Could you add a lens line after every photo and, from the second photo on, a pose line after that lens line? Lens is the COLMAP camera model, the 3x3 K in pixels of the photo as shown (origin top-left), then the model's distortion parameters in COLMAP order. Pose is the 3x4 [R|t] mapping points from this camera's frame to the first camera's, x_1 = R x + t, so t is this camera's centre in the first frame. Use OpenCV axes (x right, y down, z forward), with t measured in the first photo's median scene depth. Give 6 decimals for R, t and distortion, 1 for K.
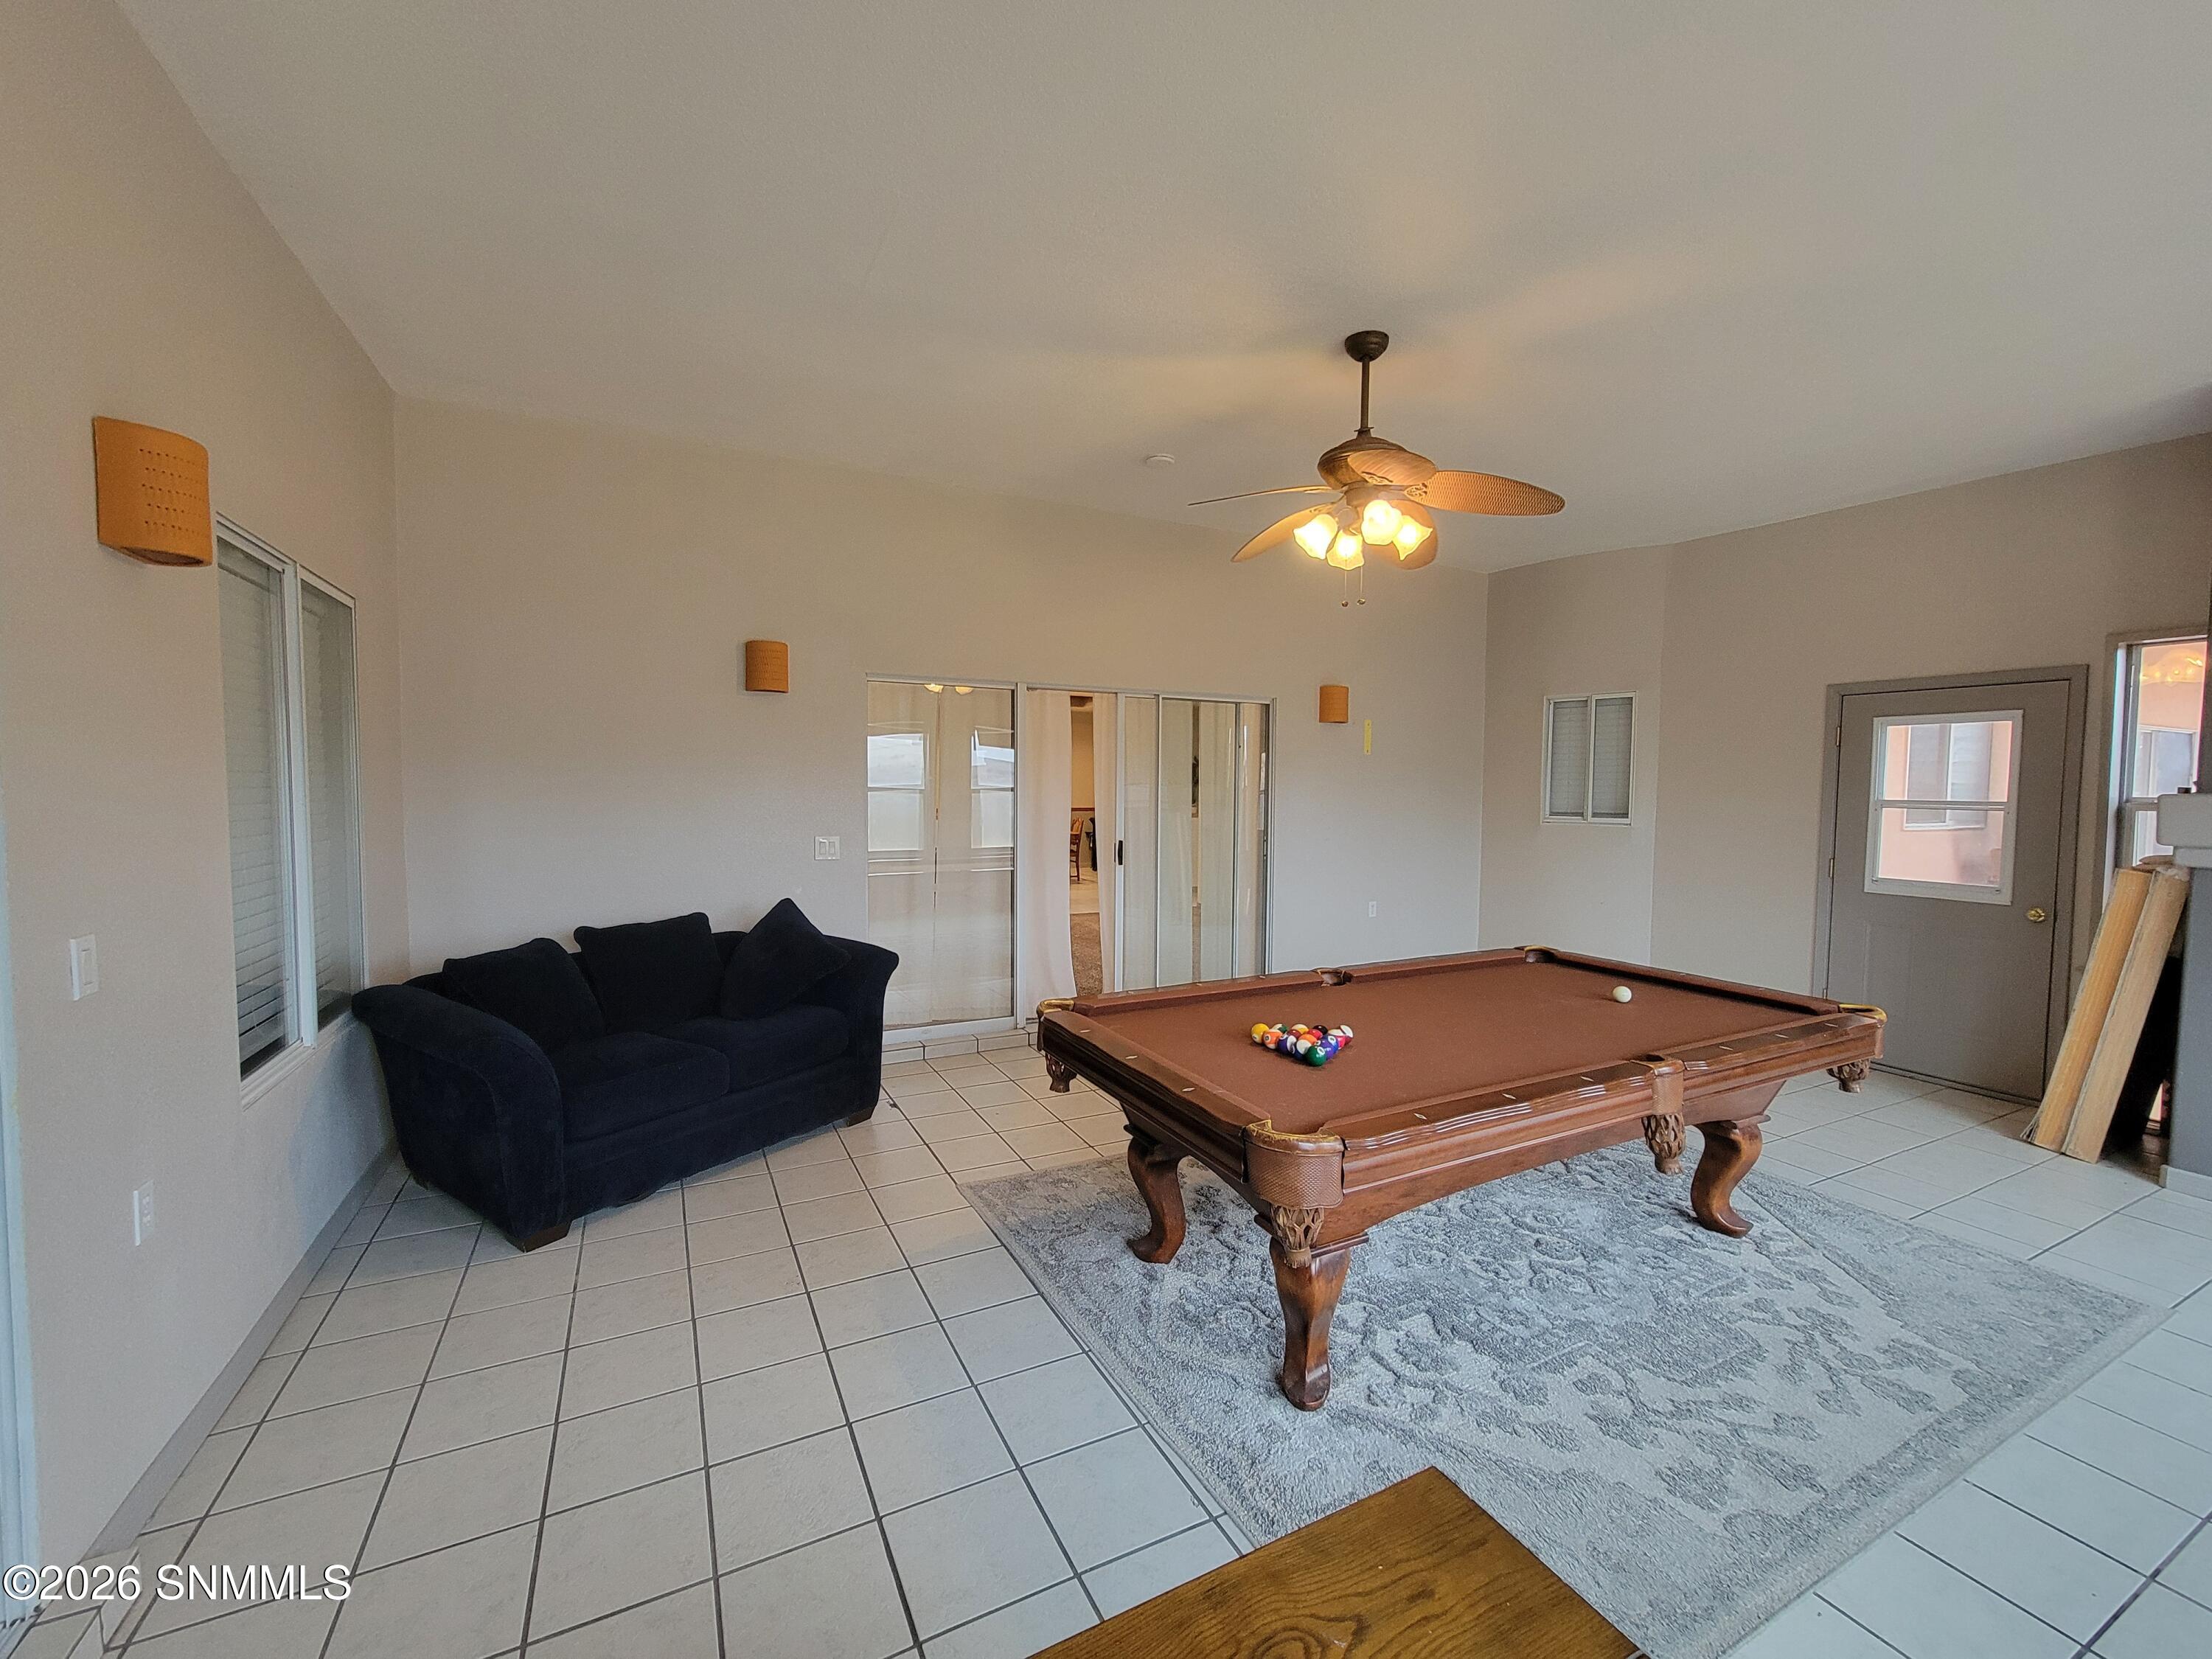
lens RADIAL K [[901.2, 0, 1100.3], [0, 901.2, 830.3], [0, 0, 1]] dist [-0.001641, -0.000554]
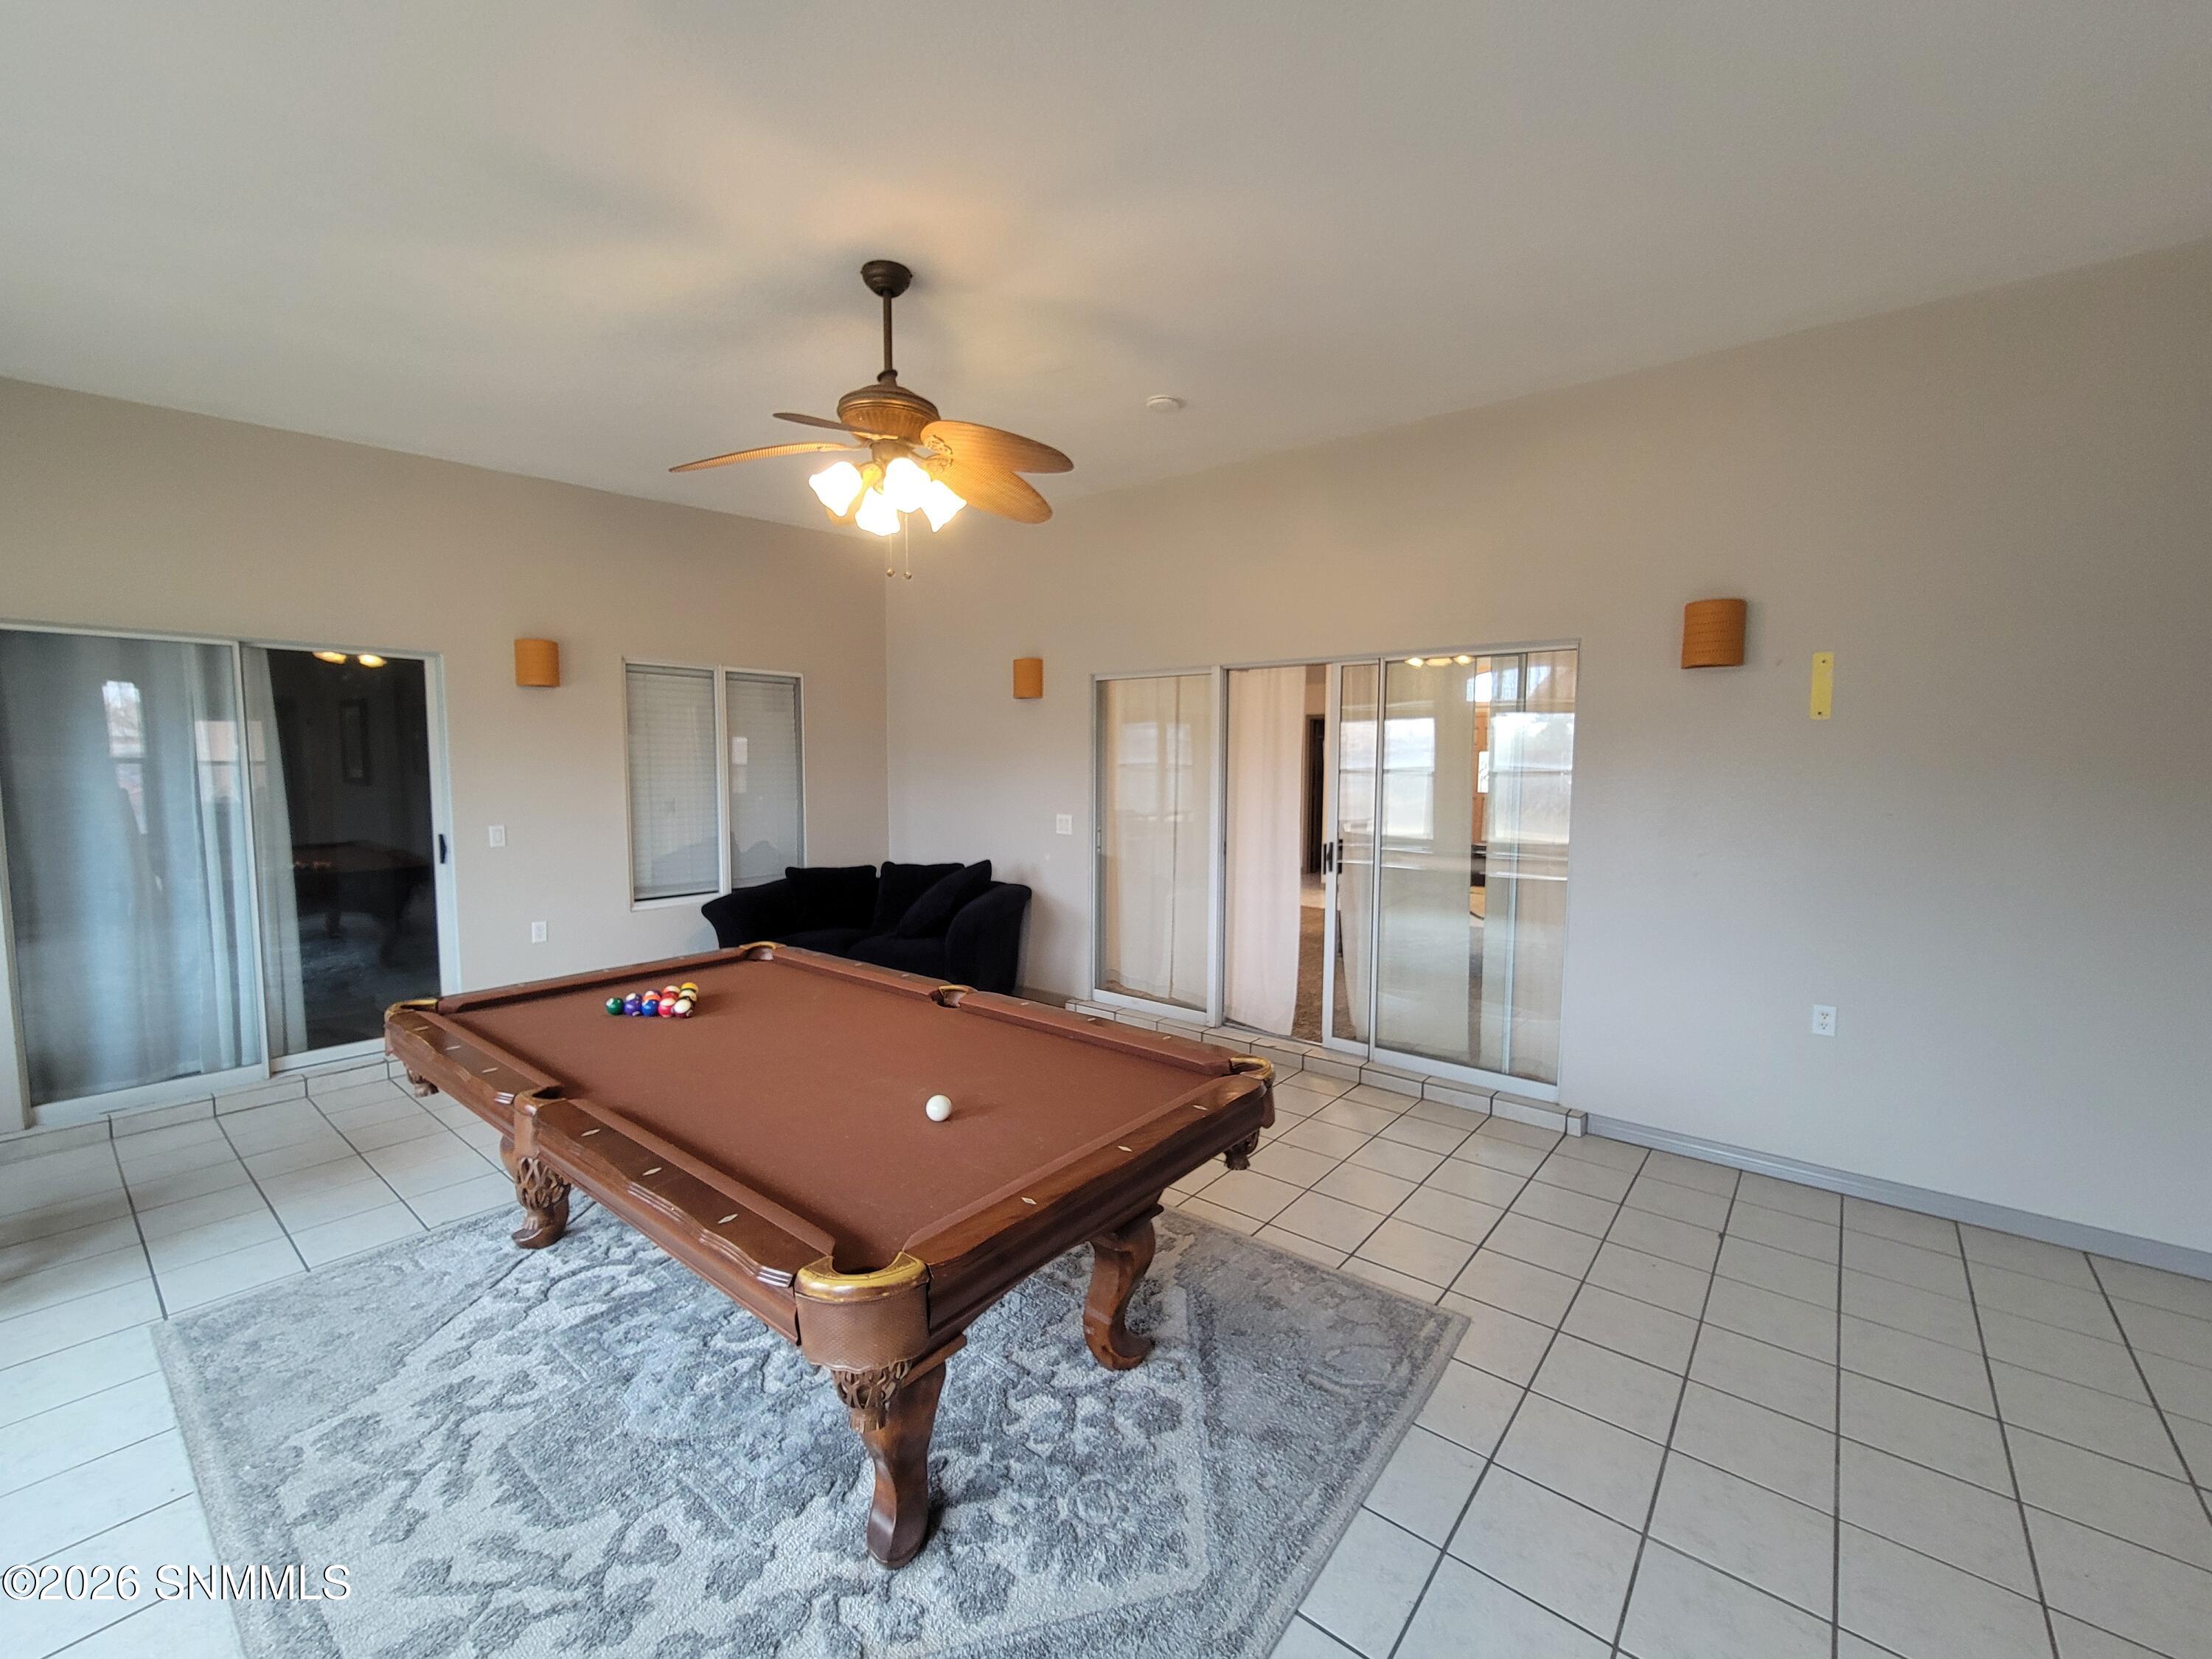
lens RADIAL K [[901.2, 0, 1103.2], [0, 901.2, 827.5], [0, 0, 1]] dist [-0.001641, -0.000554]
pose [[0.409341, 0.062862, -0.910214, 1.529973], [-0.047569, 0.997737, 0.047514, -0.068135], [0.911141, 0.023849, 0.411405, 1.062379]]
